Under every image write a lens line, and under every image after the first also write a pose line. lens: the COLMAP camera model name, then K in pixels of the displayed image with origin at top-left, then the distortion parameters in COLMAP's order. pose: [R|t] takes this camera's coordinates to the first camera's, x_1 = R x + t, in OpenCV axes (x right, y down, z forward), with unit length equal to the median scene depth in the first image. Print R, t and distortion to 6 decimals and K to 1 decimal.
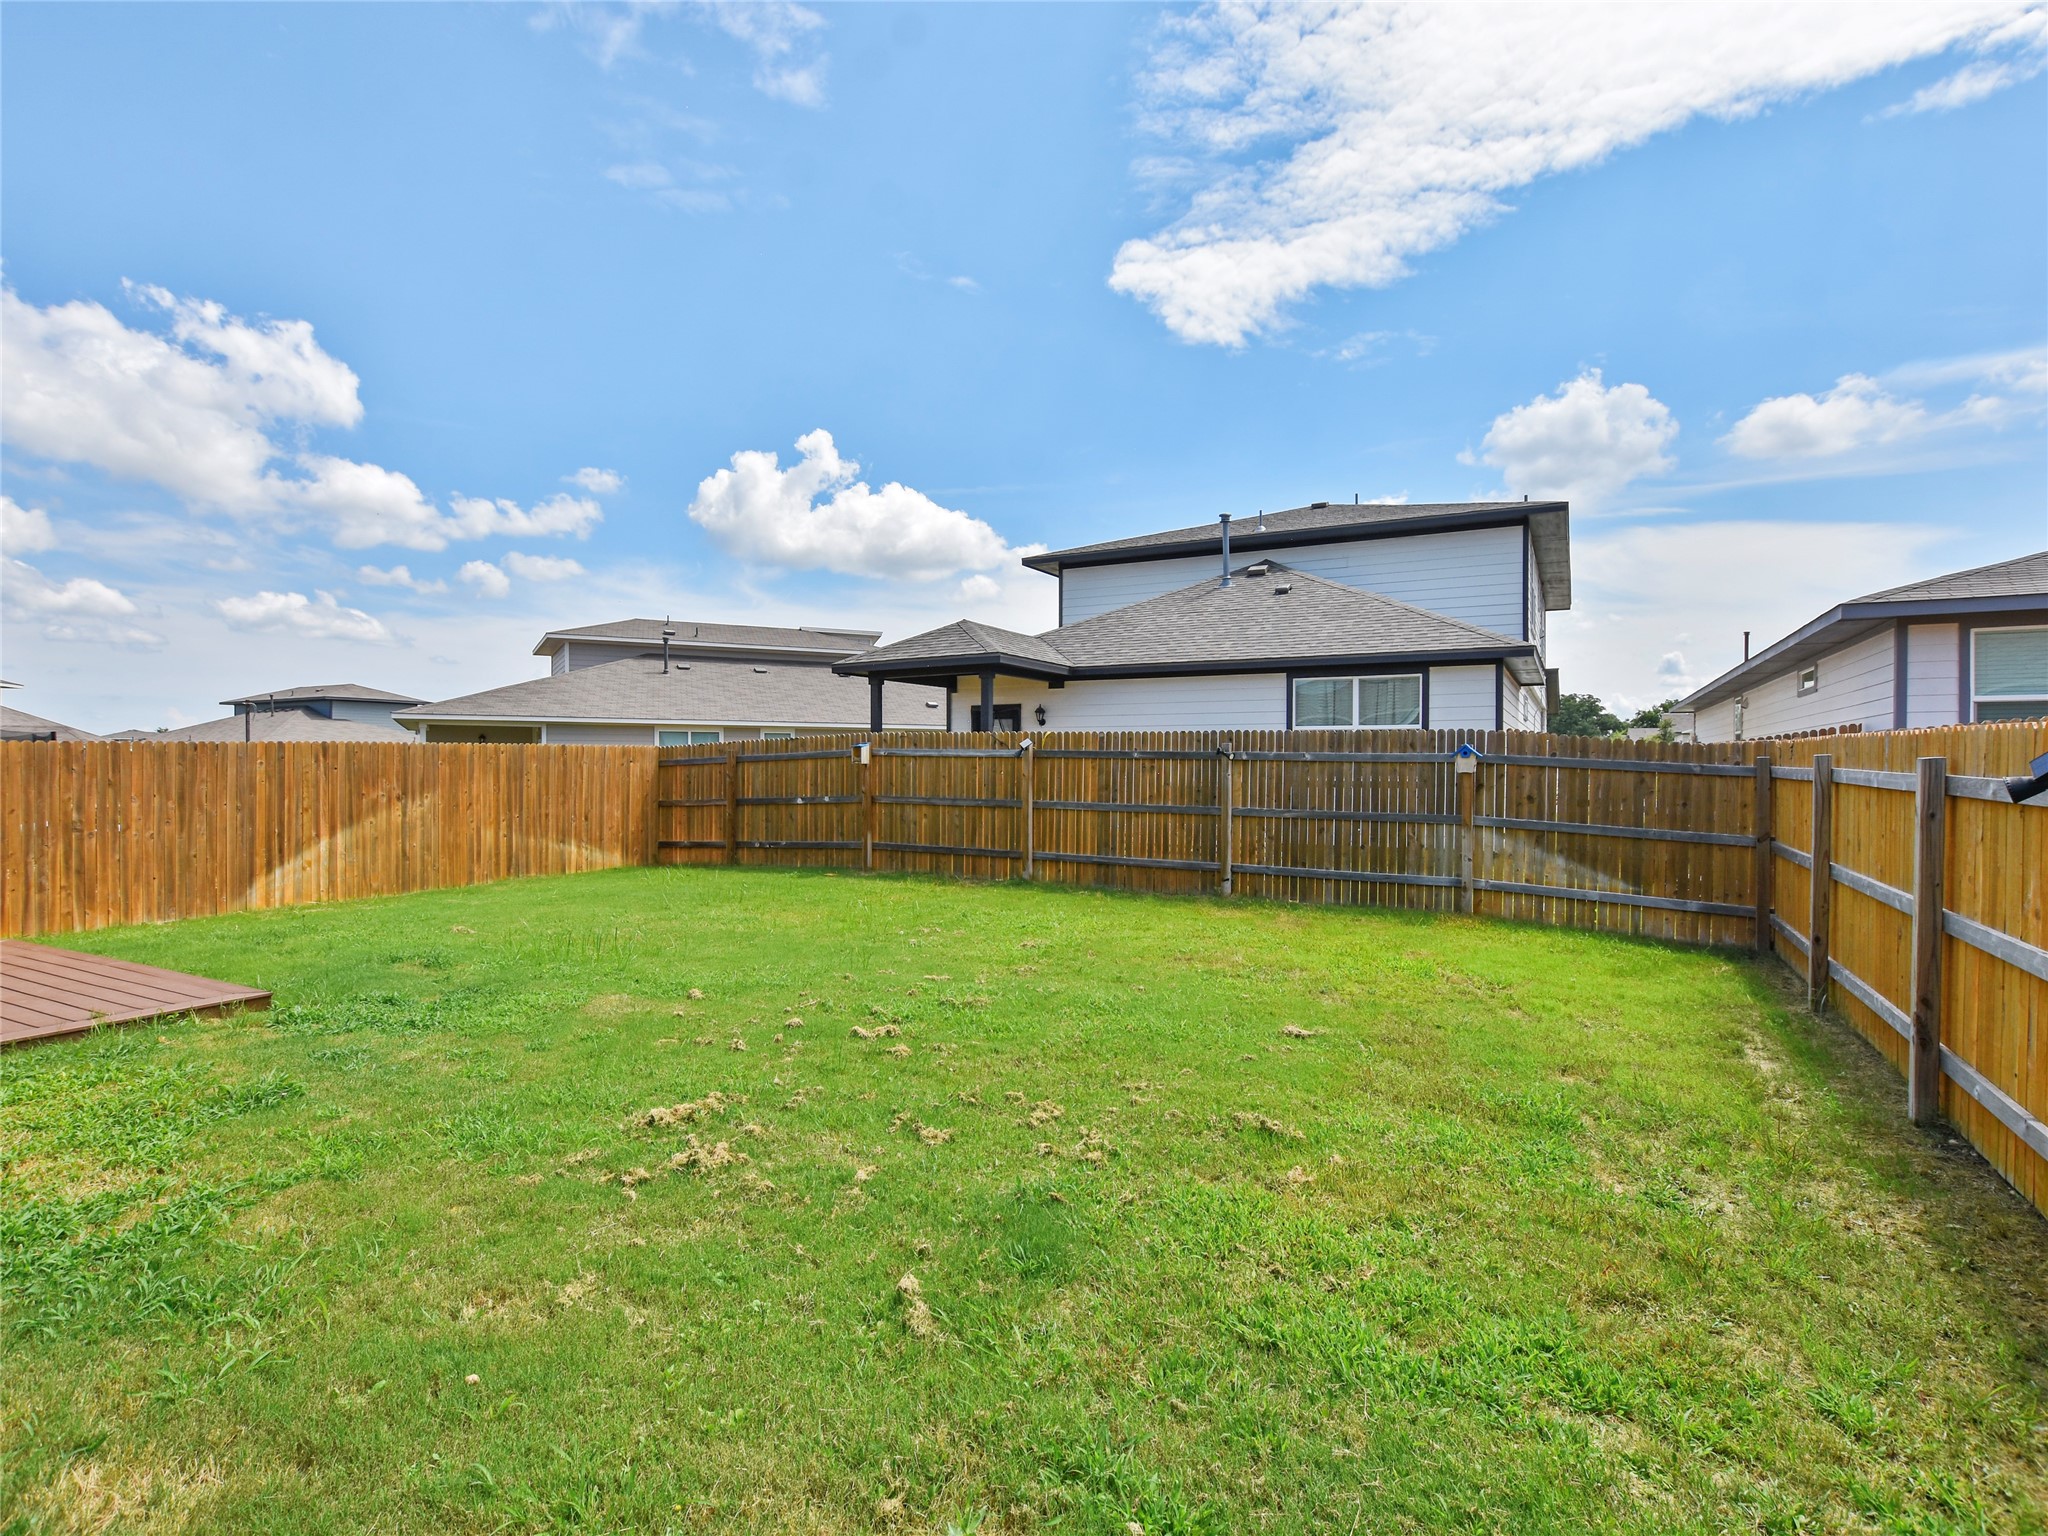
lens RADIAL K [[1025.9, 0, 1022.9], [0, 1025.9, 769.9], [0, 0, 1]] dist [-0.012970, -0.000047]
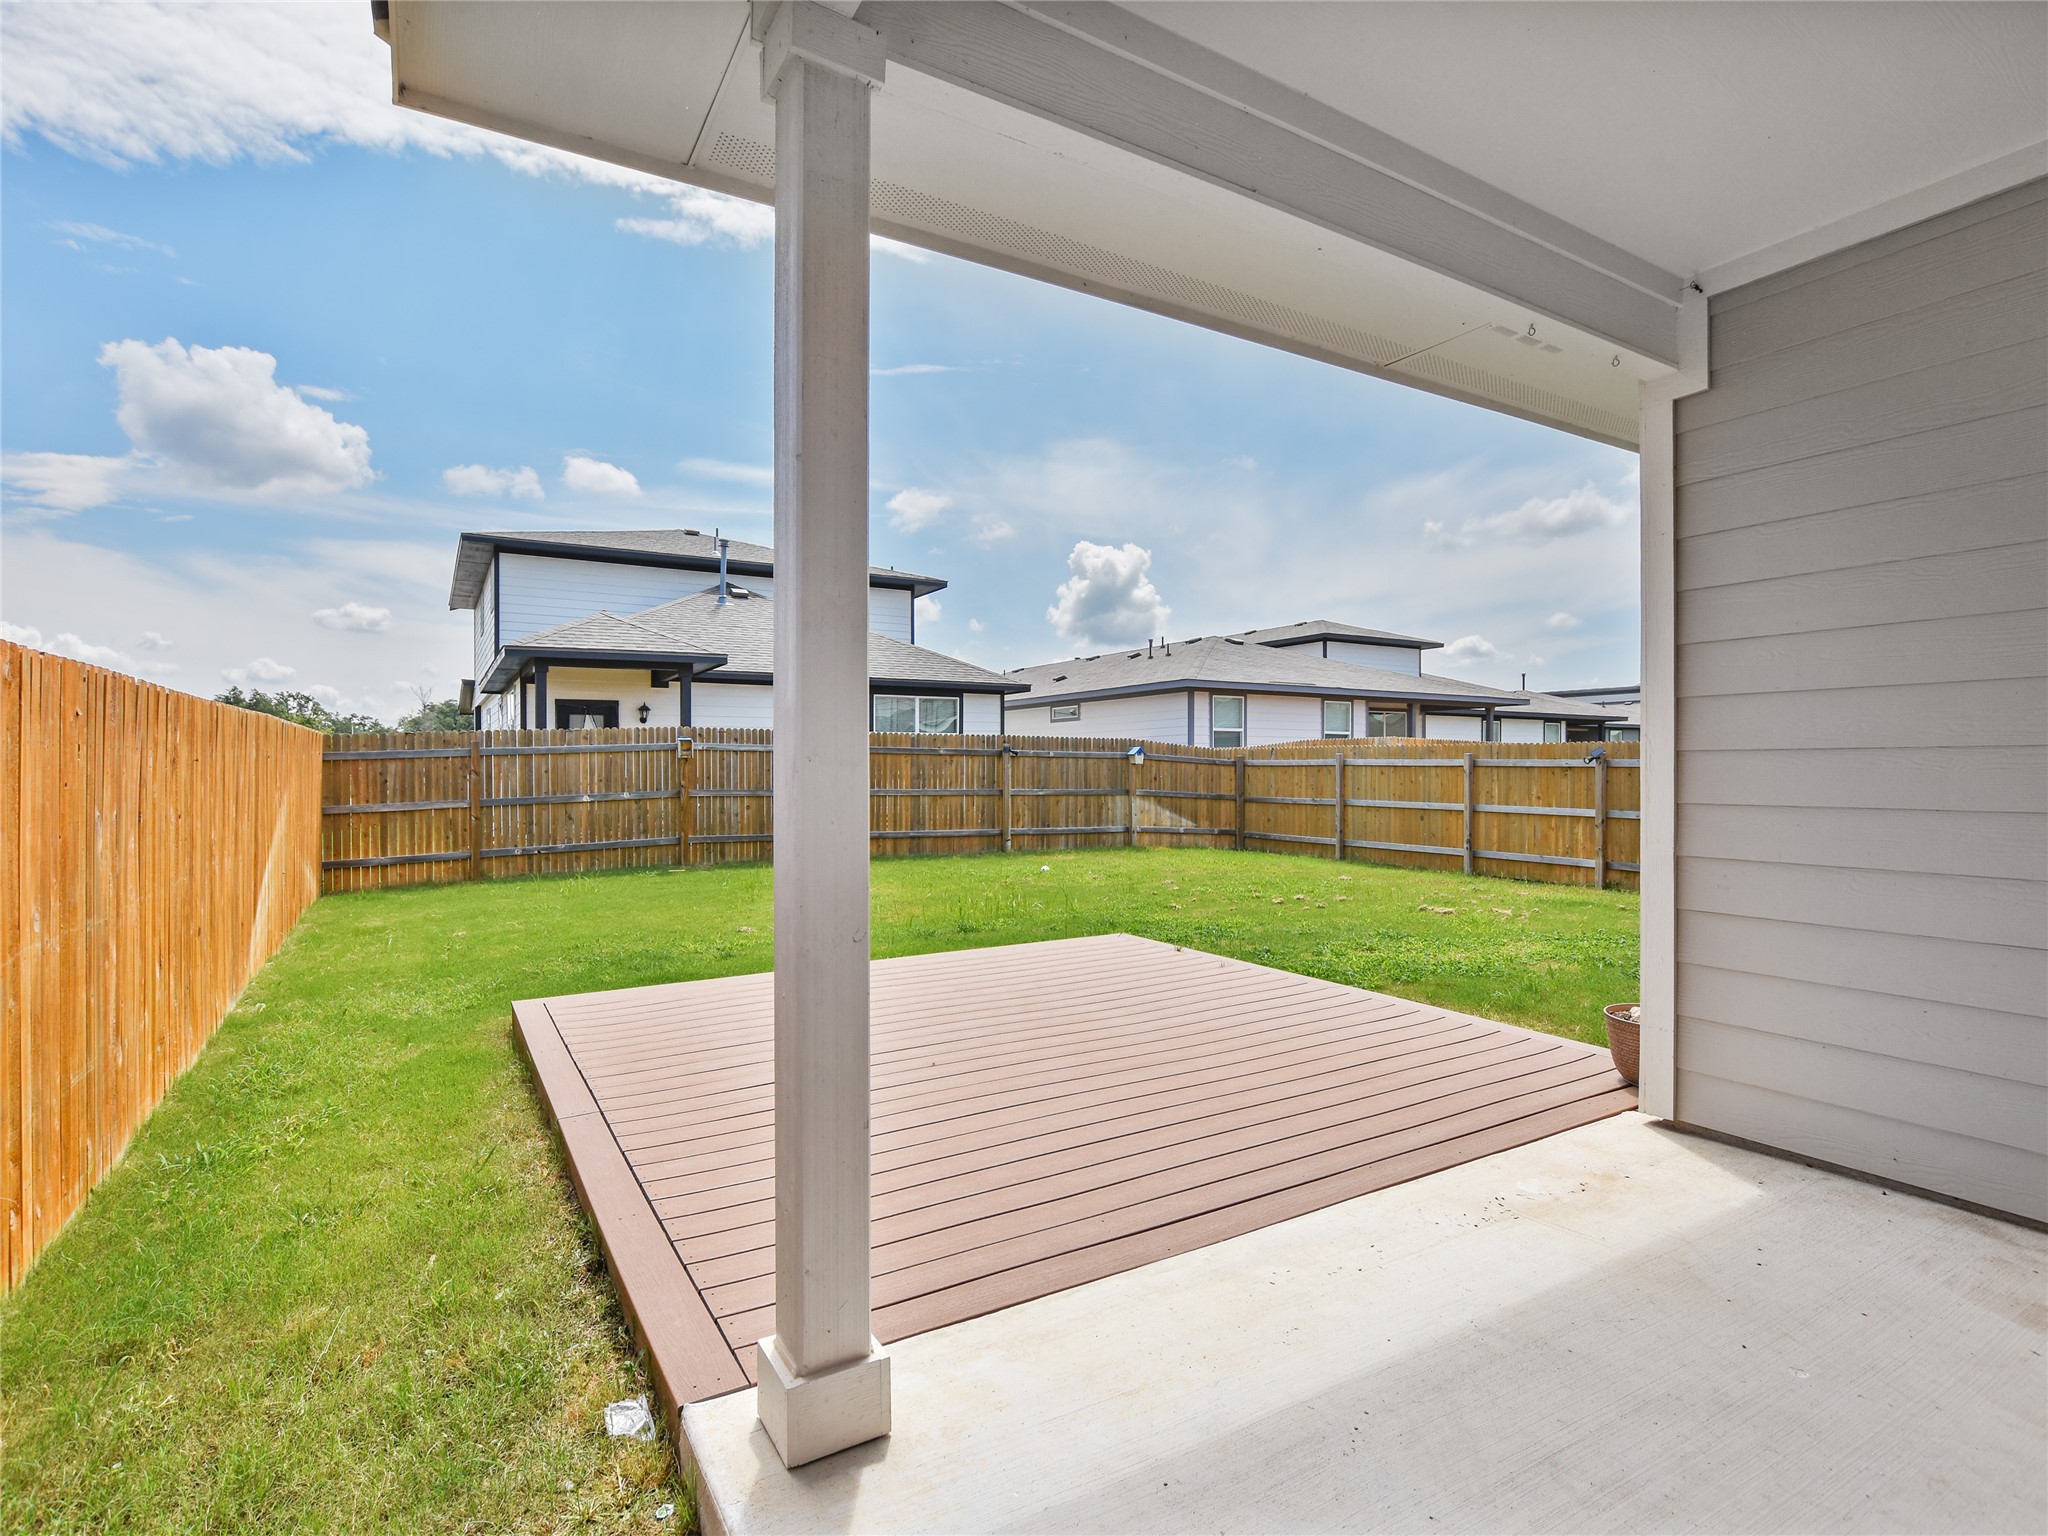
lens RADIAL K [[1025.9, 0, 1025.1], [0, 1025.9, 769.7], [0, 0, 1]] dist [-0.012970, -0.000047]
pose [[0.507130, -0.005322, 0.861853, -0.857962], [0.008755, 0.999961, 0.001023, 0.006801], [-0.861825, 0.007027, 0.507156, 0.212833]]
